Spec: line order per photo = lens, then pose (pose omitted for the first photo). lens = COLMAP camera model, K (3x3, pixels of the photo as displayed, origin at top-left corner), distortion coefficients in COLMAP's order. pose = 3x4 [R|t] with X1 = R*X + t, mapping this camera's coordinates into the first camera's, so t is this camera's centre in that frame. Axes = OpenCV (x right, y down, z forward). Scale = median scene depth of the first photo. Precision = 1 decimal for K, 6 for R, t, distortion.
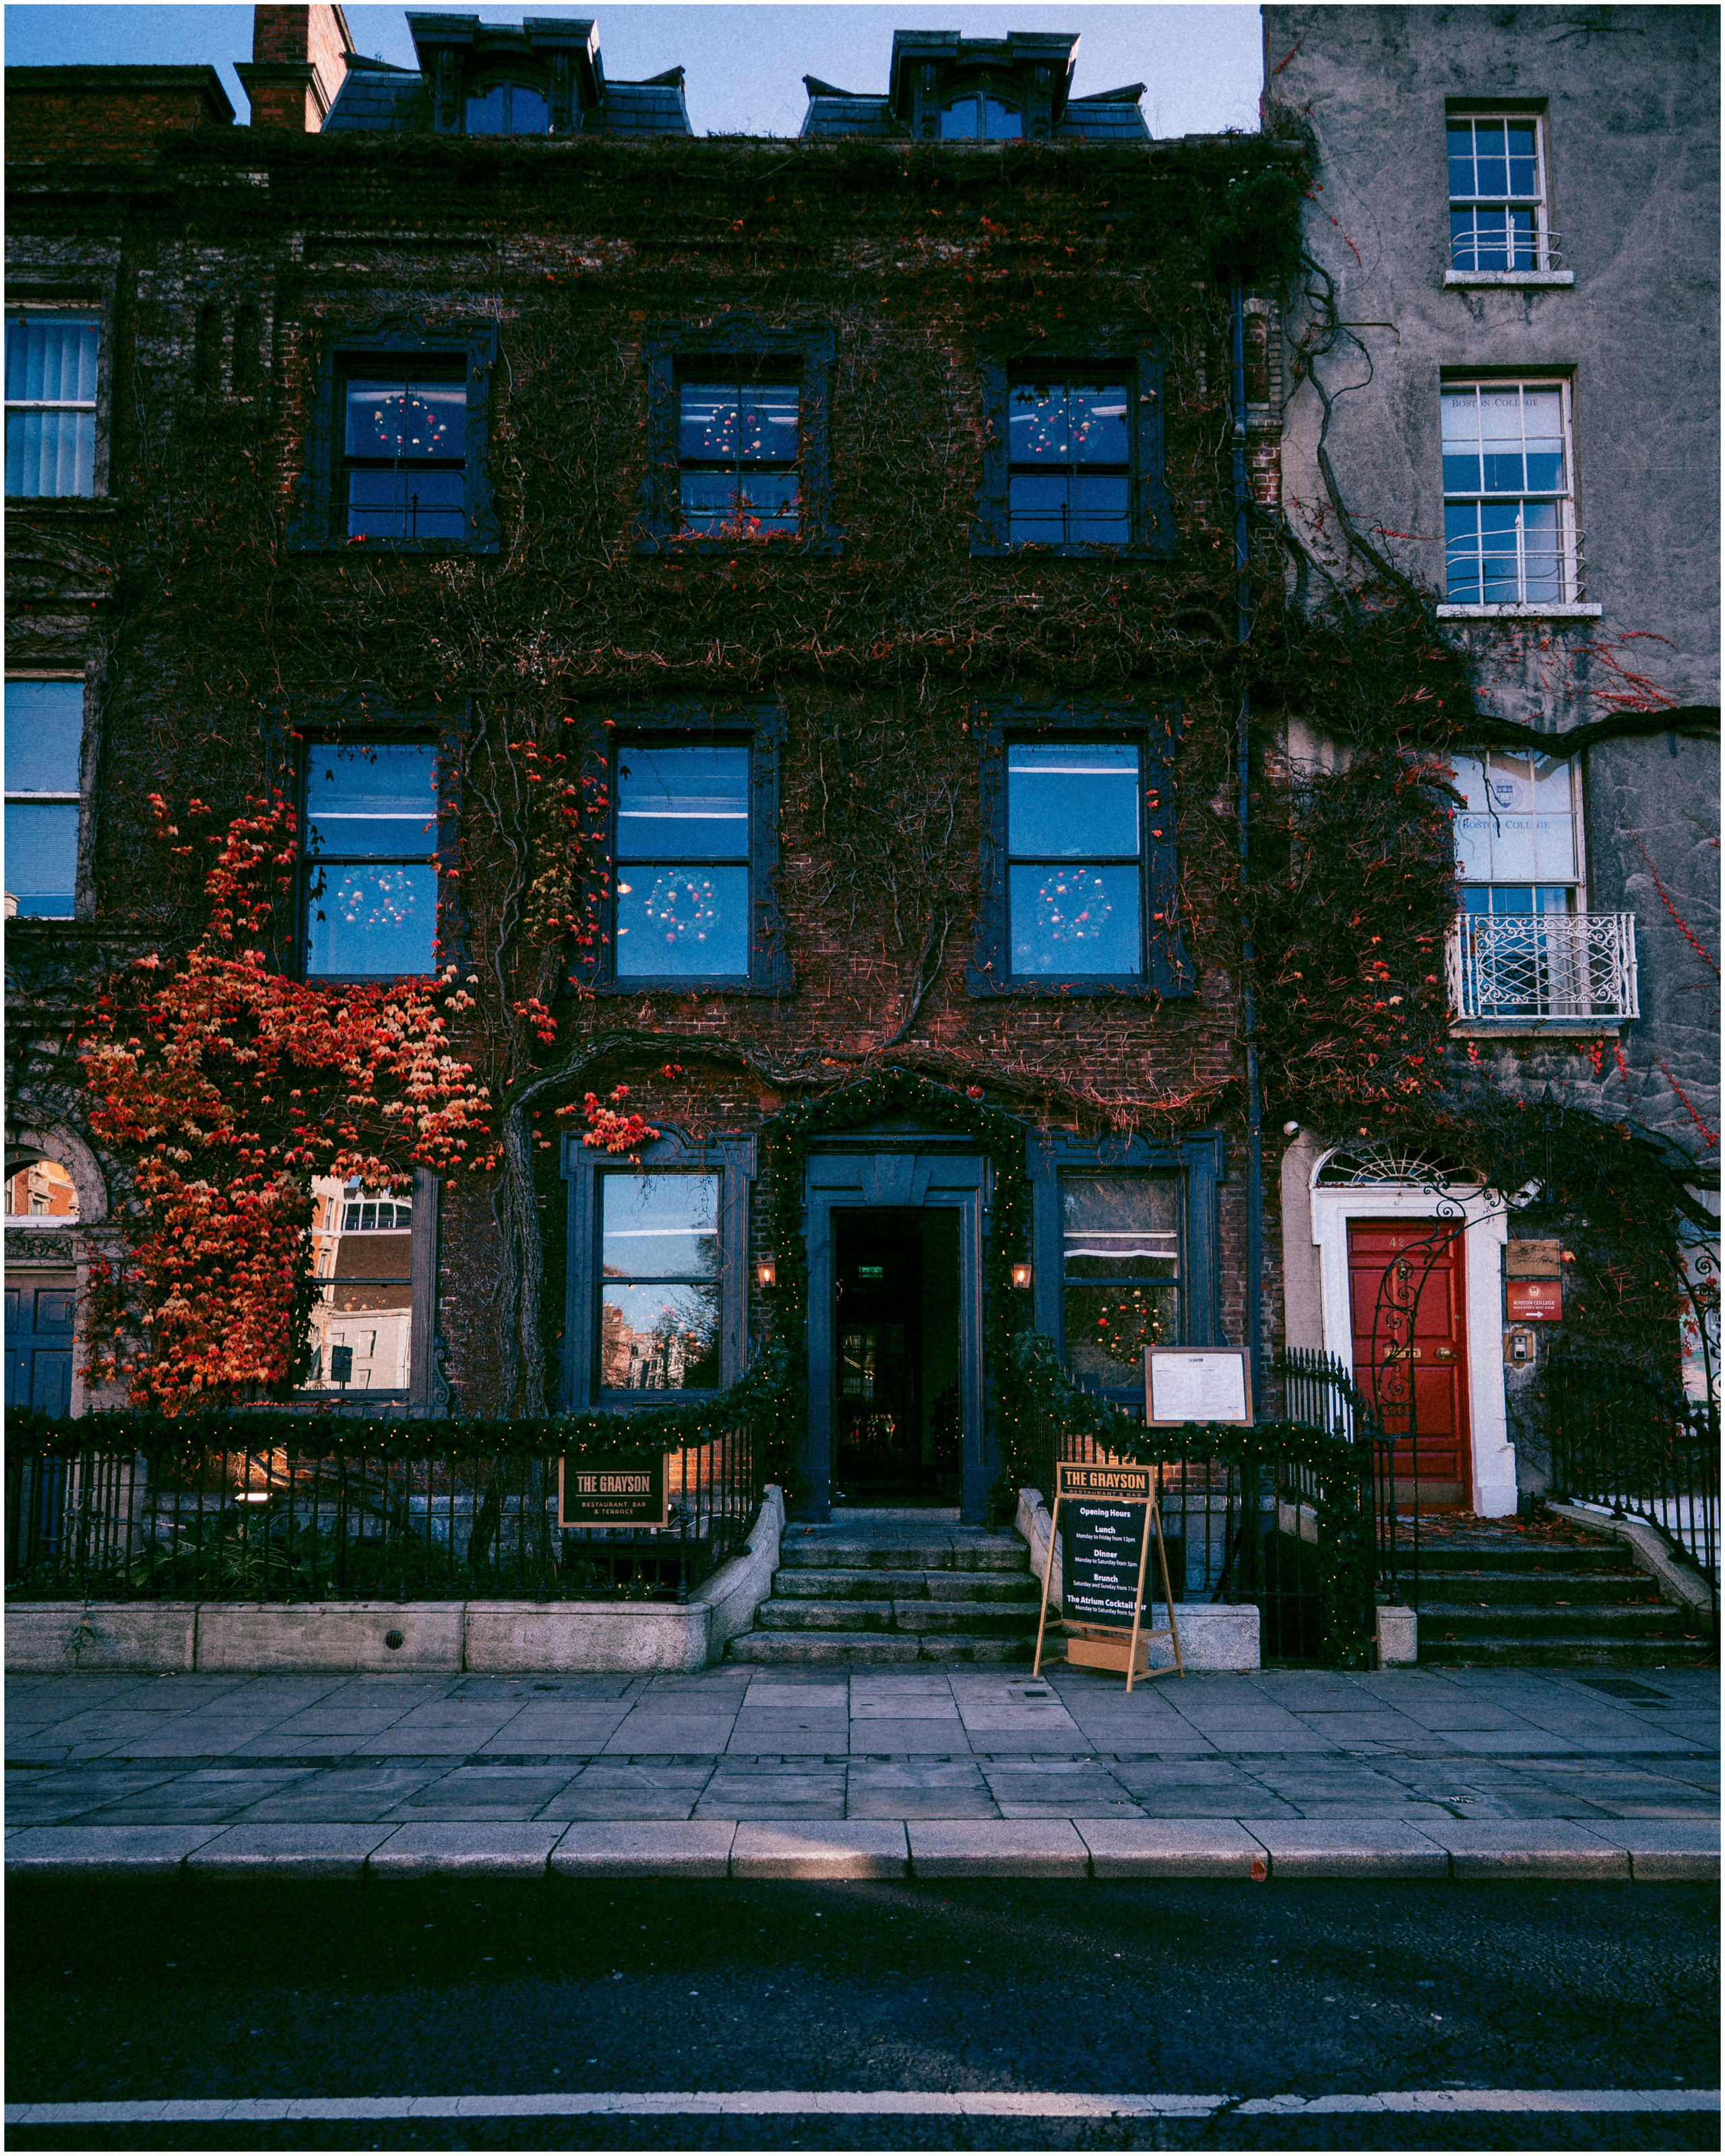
lens RADIAL K [[1337.1, 0, 824.0], [0, 1337.1, 1262.9], [0, 0, 1]] dist [0.007296, 0.001136]
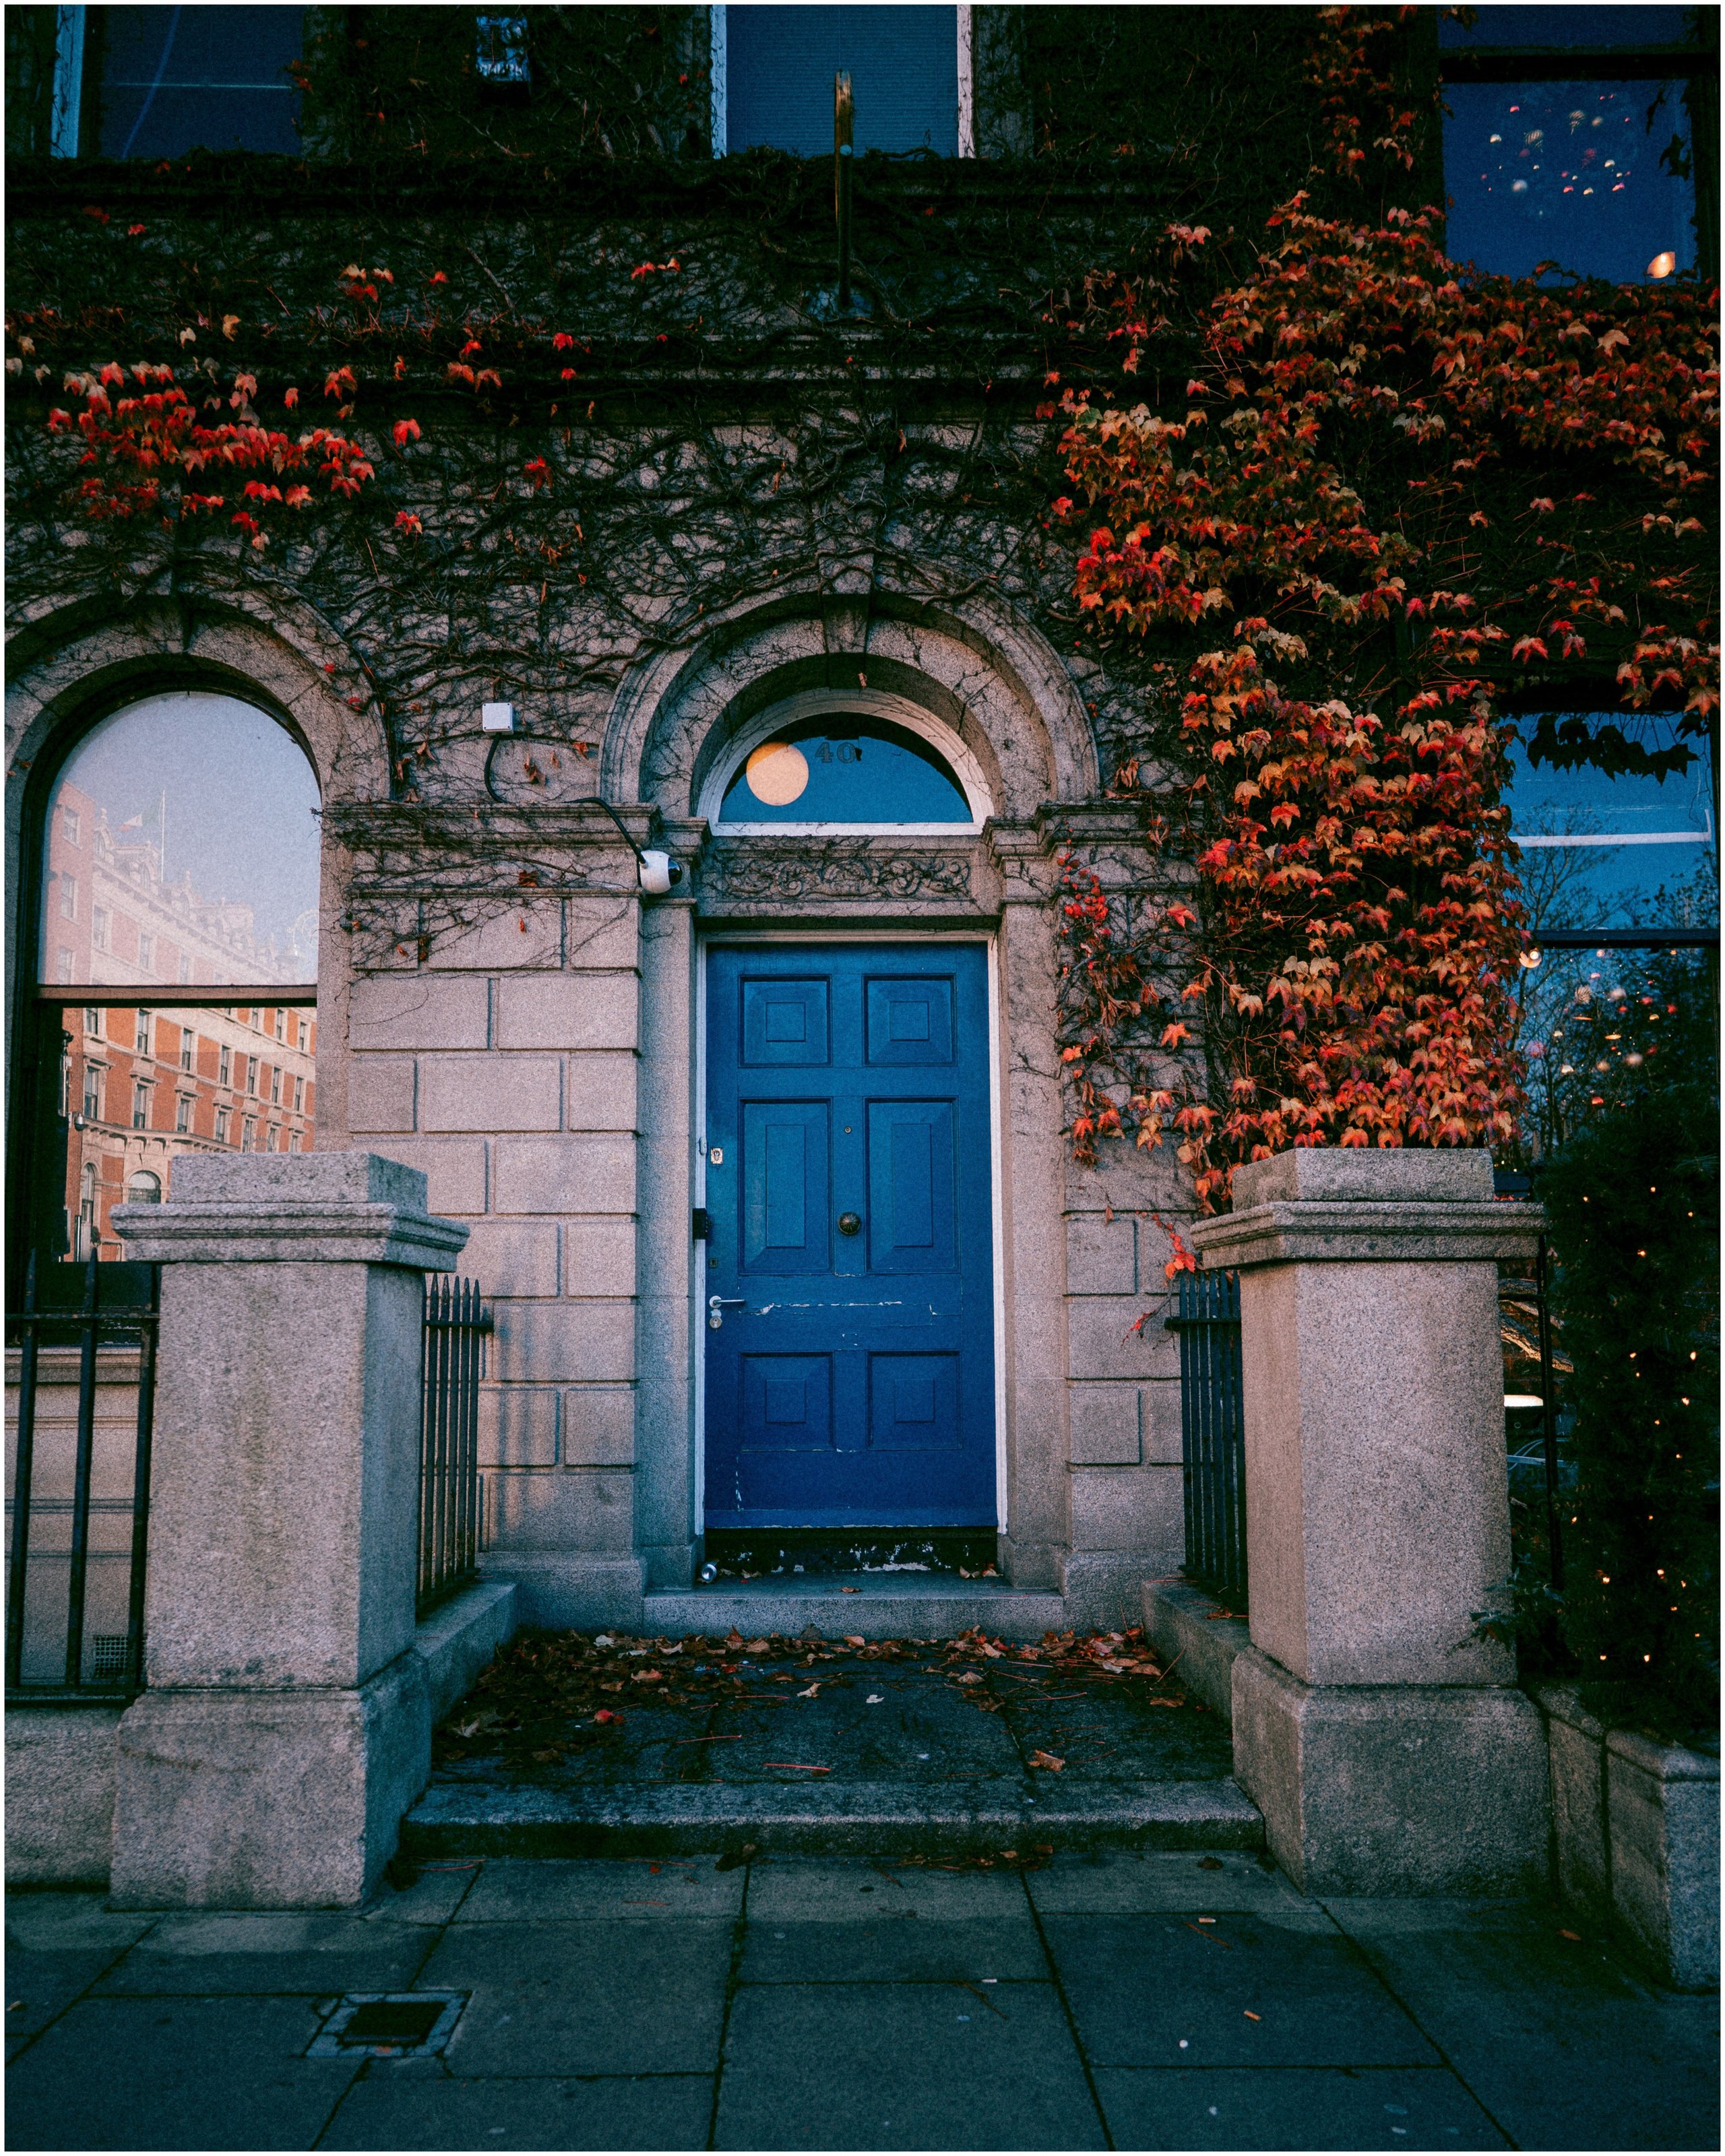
lens RADIAL K [[1337.1, 0, 822.2], [0, 1337.1, 1187.4], [0, 0, 1]] dist [0.007296, 0.001136]
pose [[0.999974, -0.005019, -0.005101, -0.642509], [0.005038, 0.999981, 0.003563, 0.100665], [0.005083, -0.003588, 0.999981, 0.553301]]
